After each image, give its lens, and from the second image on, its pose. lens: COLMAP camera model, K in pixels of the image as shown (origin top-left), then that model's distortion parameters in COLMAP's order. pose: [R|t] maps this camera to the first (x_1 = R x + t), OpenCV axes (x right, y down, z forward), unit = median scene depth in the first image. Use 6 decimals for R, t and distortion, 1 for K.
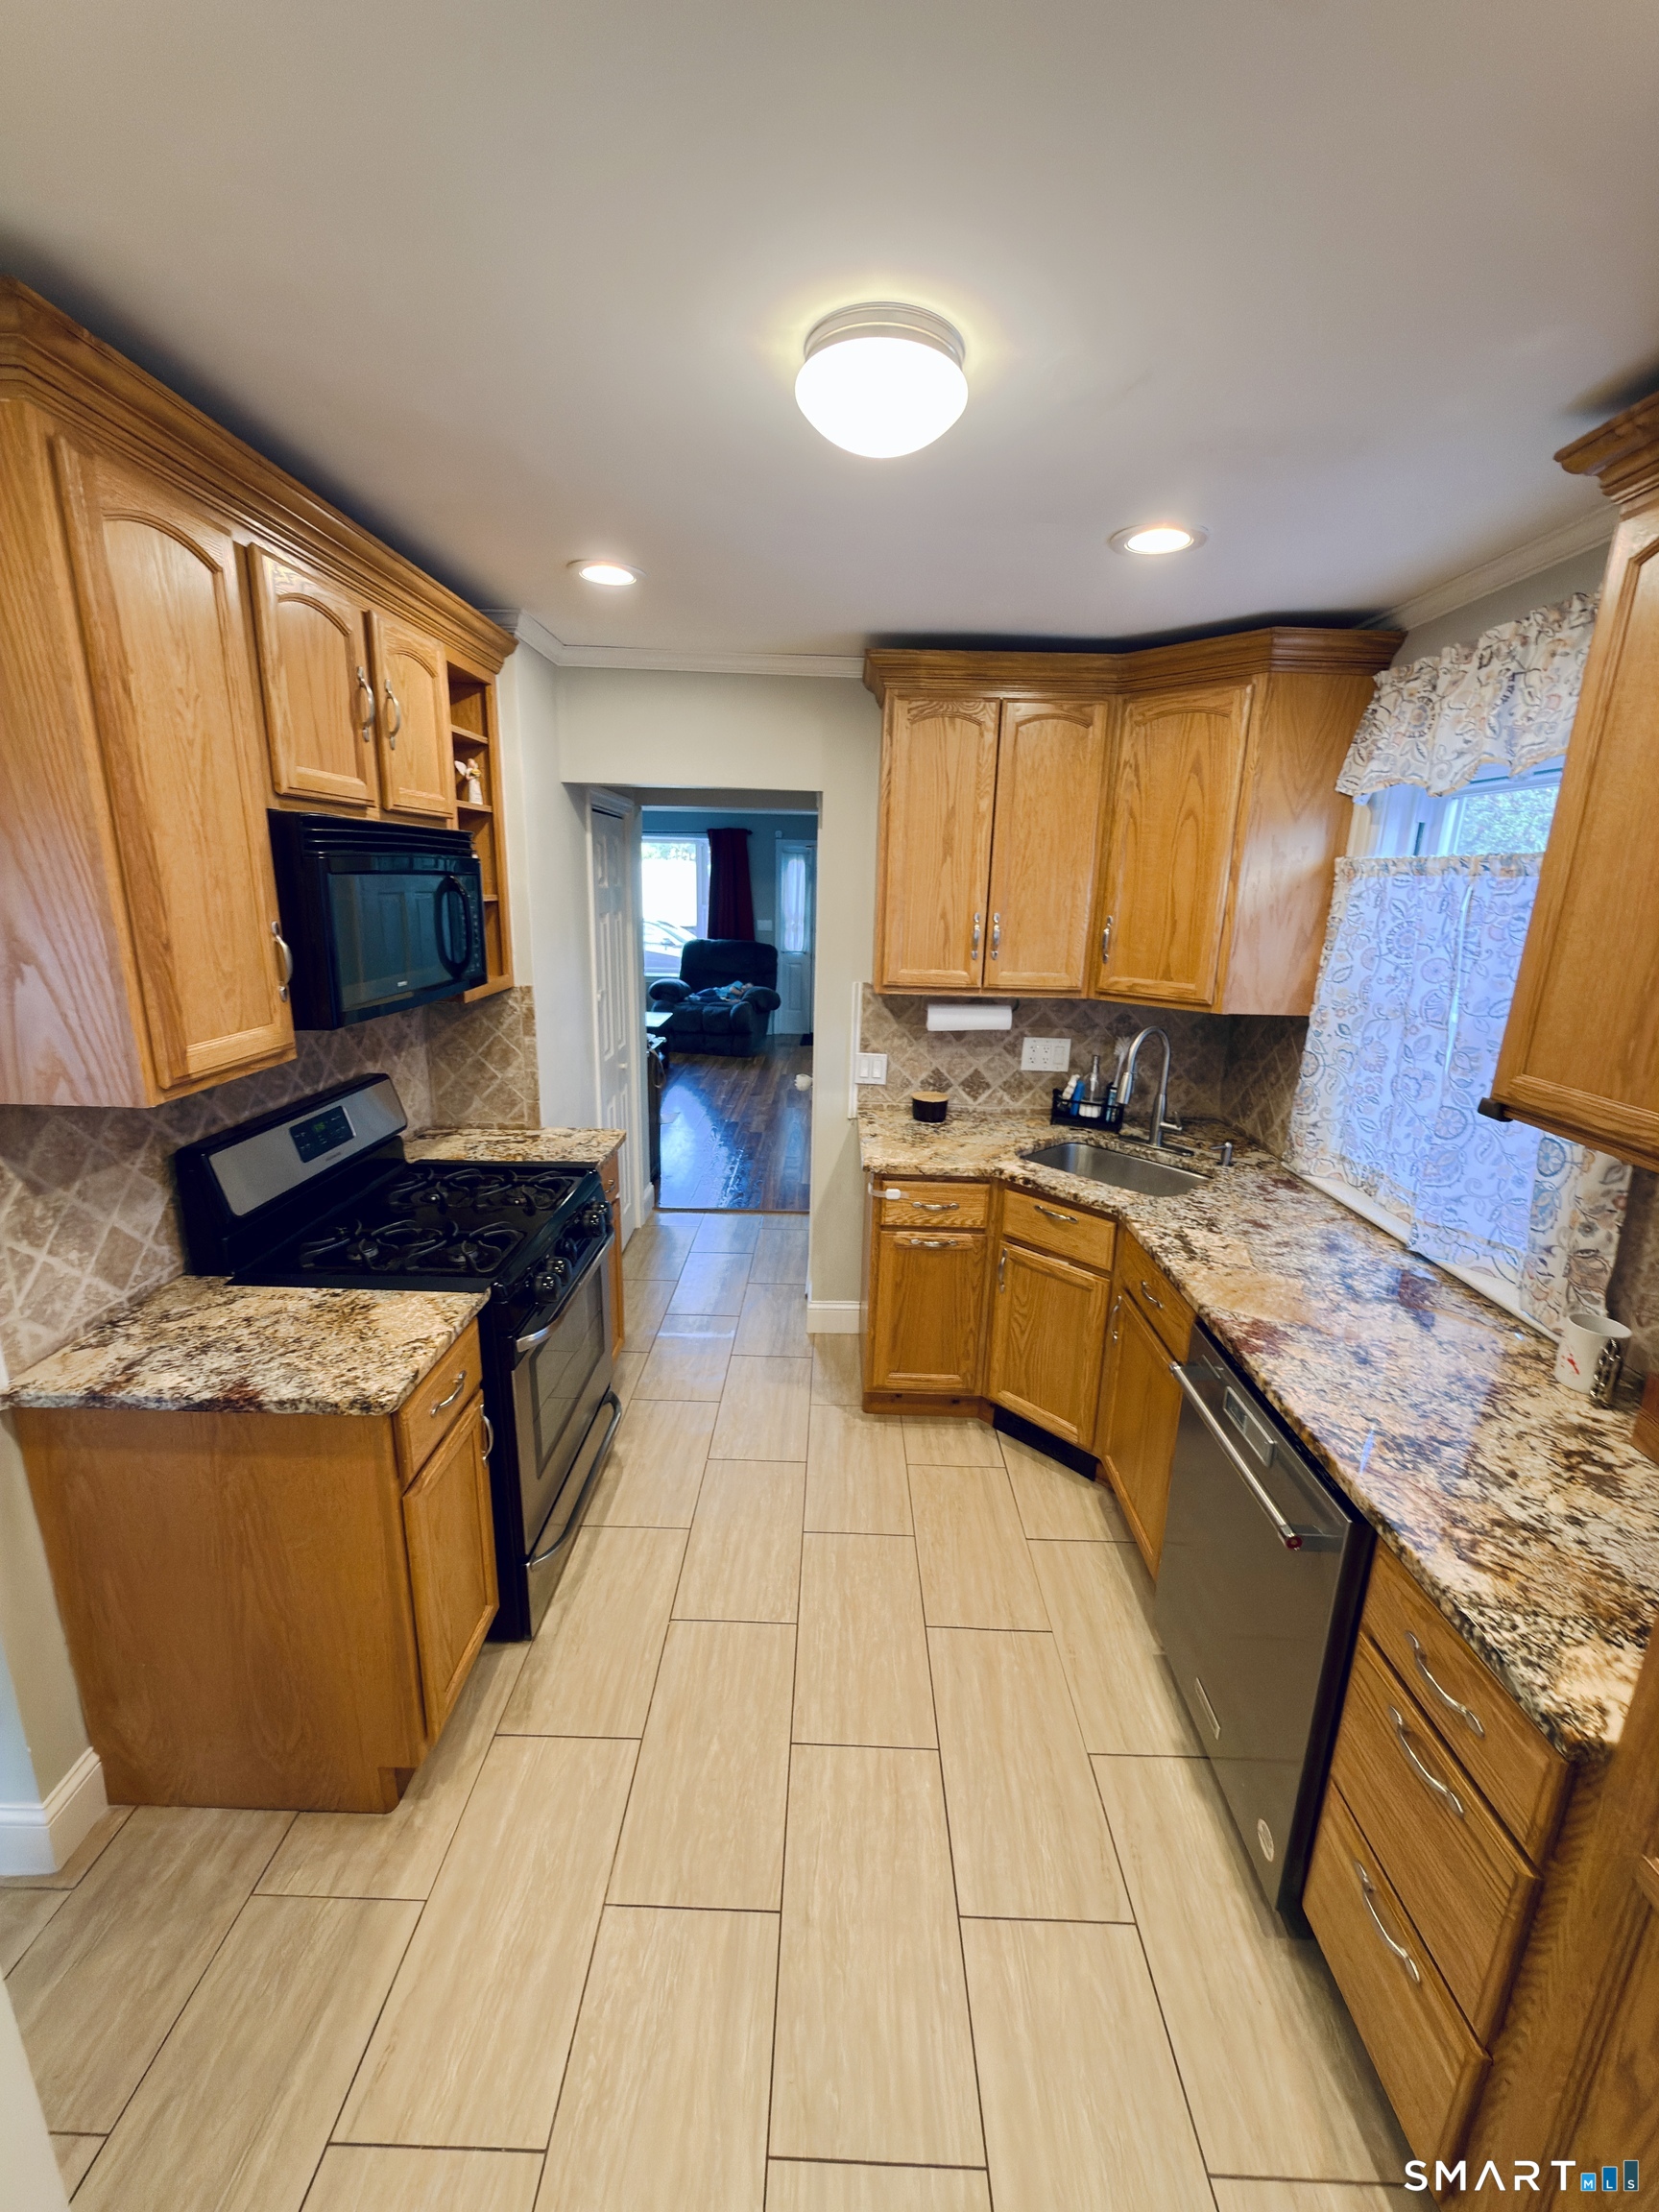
lens RADIAL K [[873.8, 0, 824.4], [0, 873.8, 1099.9], [0, 0, 1]] dist [-0.001380, 0.000145]
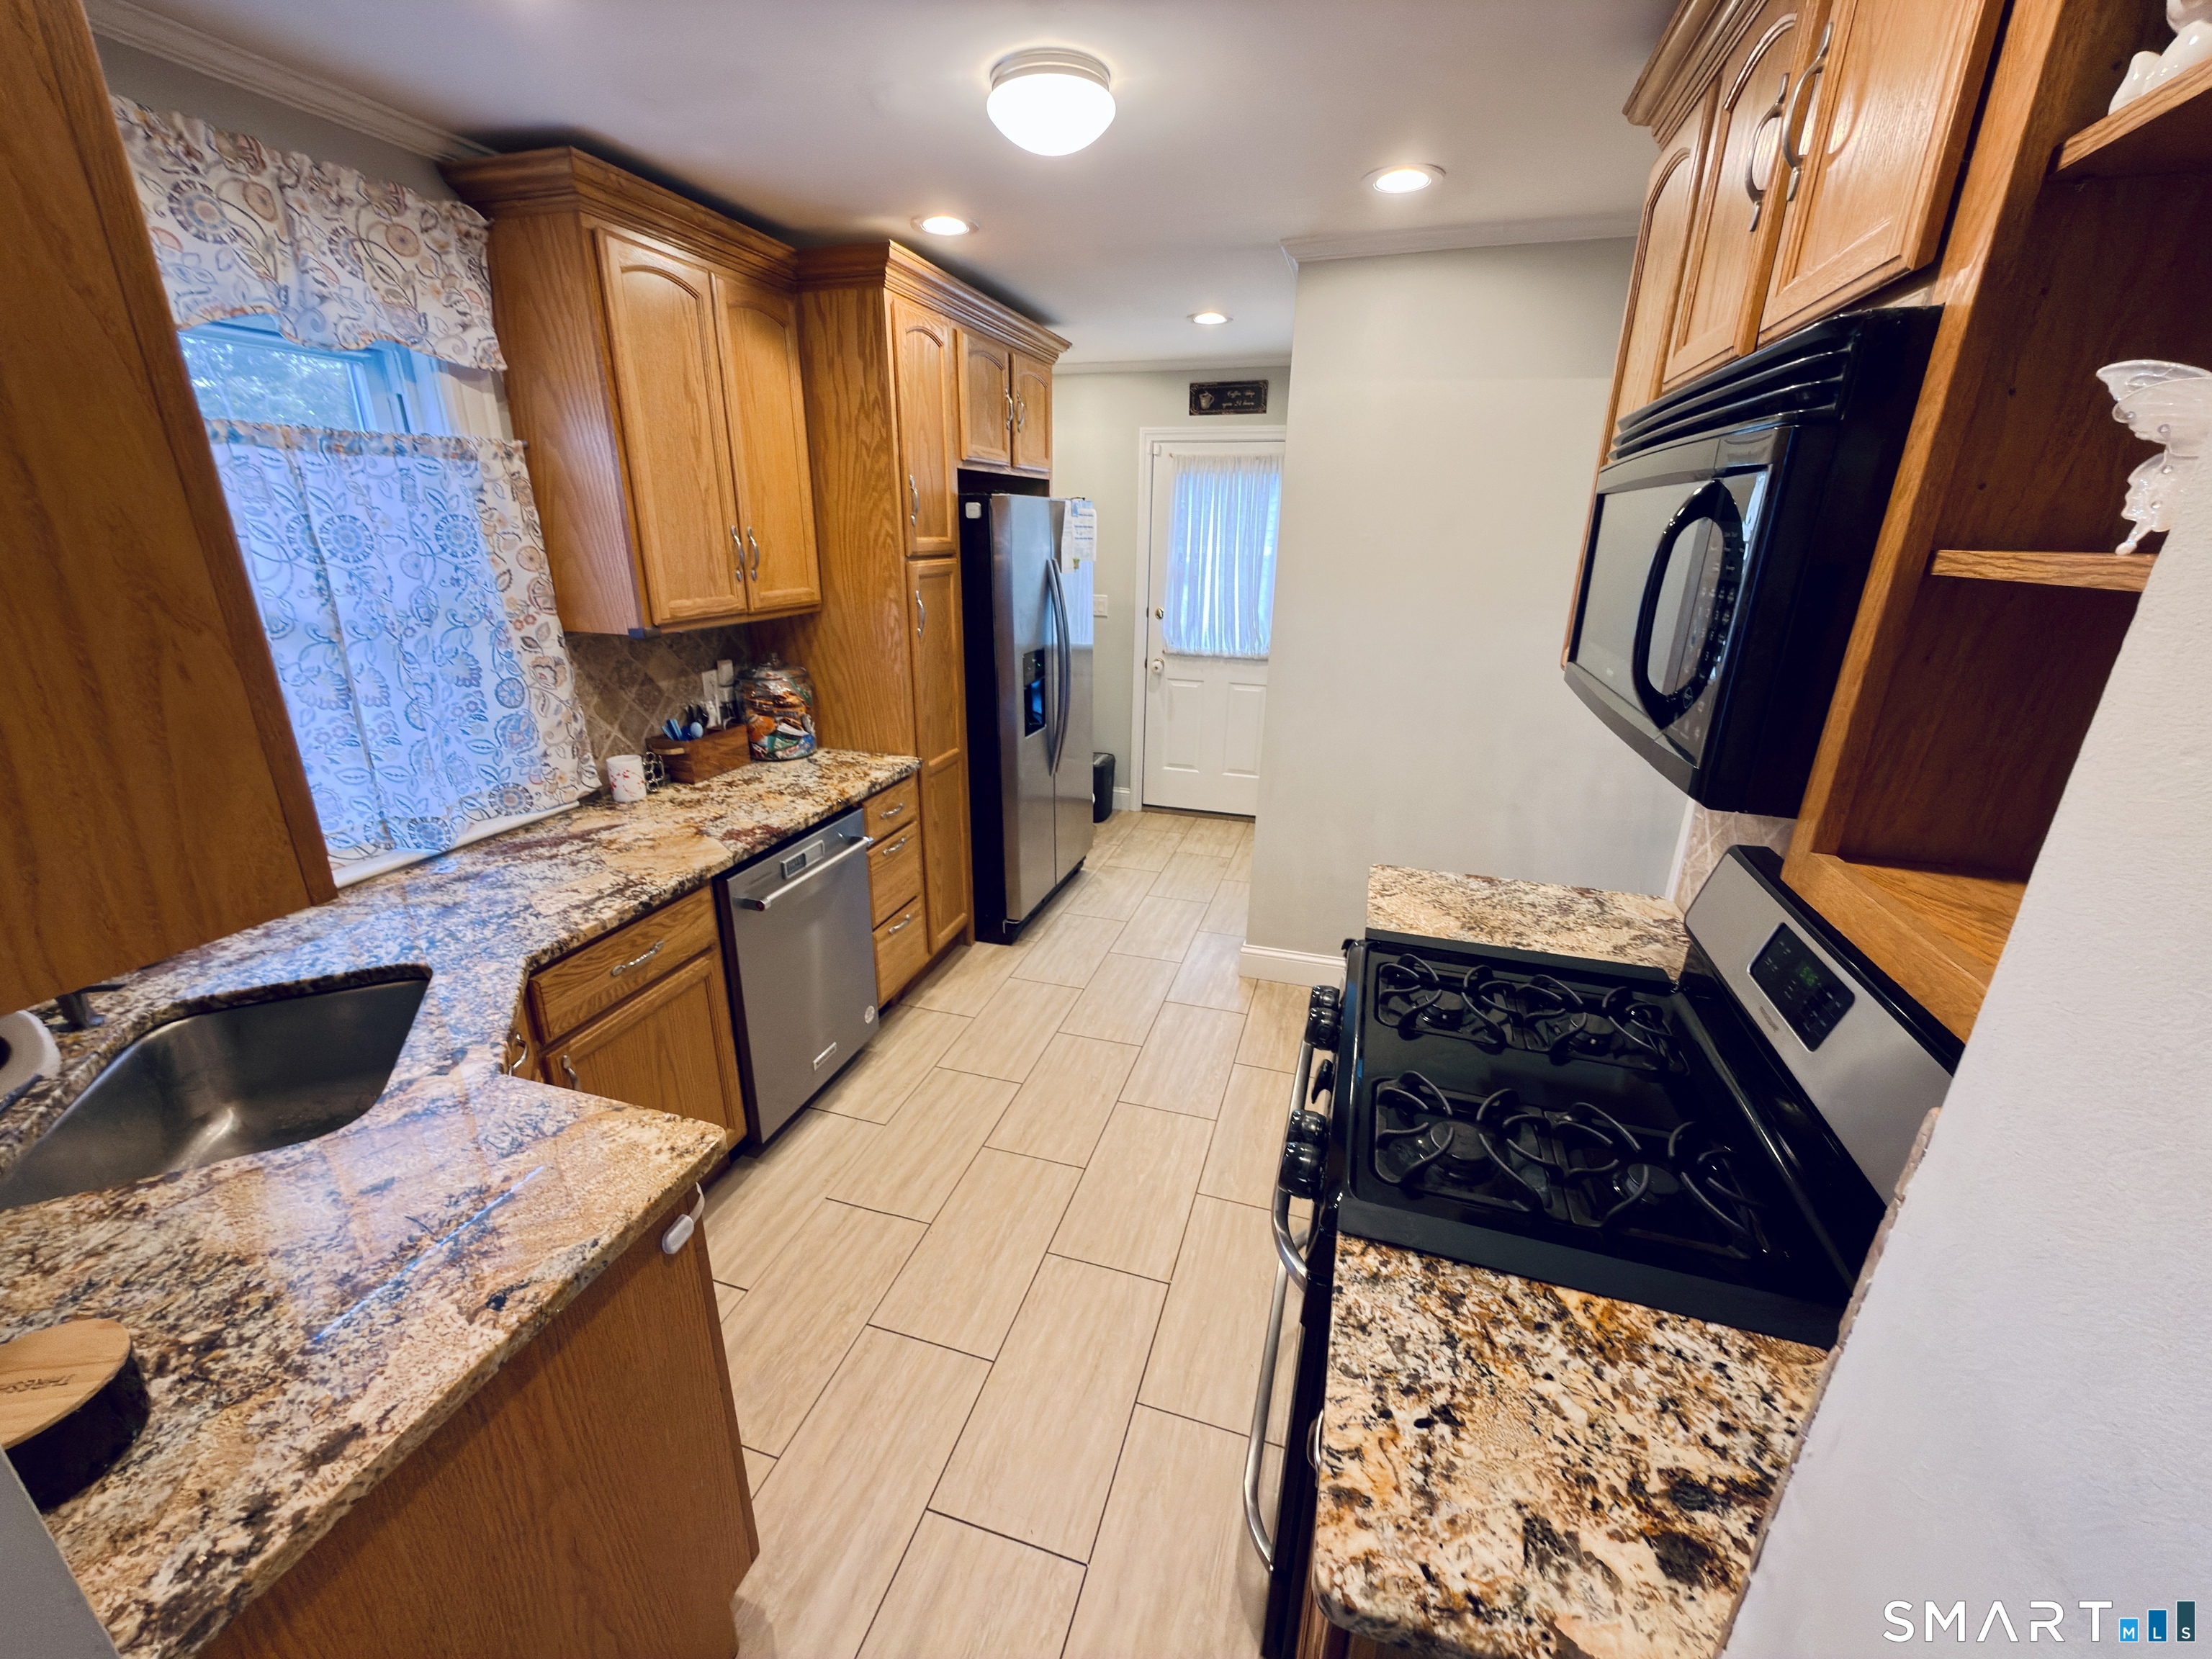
lens RADIAL K [[873.8, 0, 1104.1], [0, 873.8, 827.3], [0, 0, 1]] dist [-0.001380, 0.000145]
pose [[-0.959077, -0.129554, 0.251766, -0.396370], [0.031925, 0.834032, 0.550792, -0.504181], [-0.281338, 0.536290, -0.795765, 2.114820]]
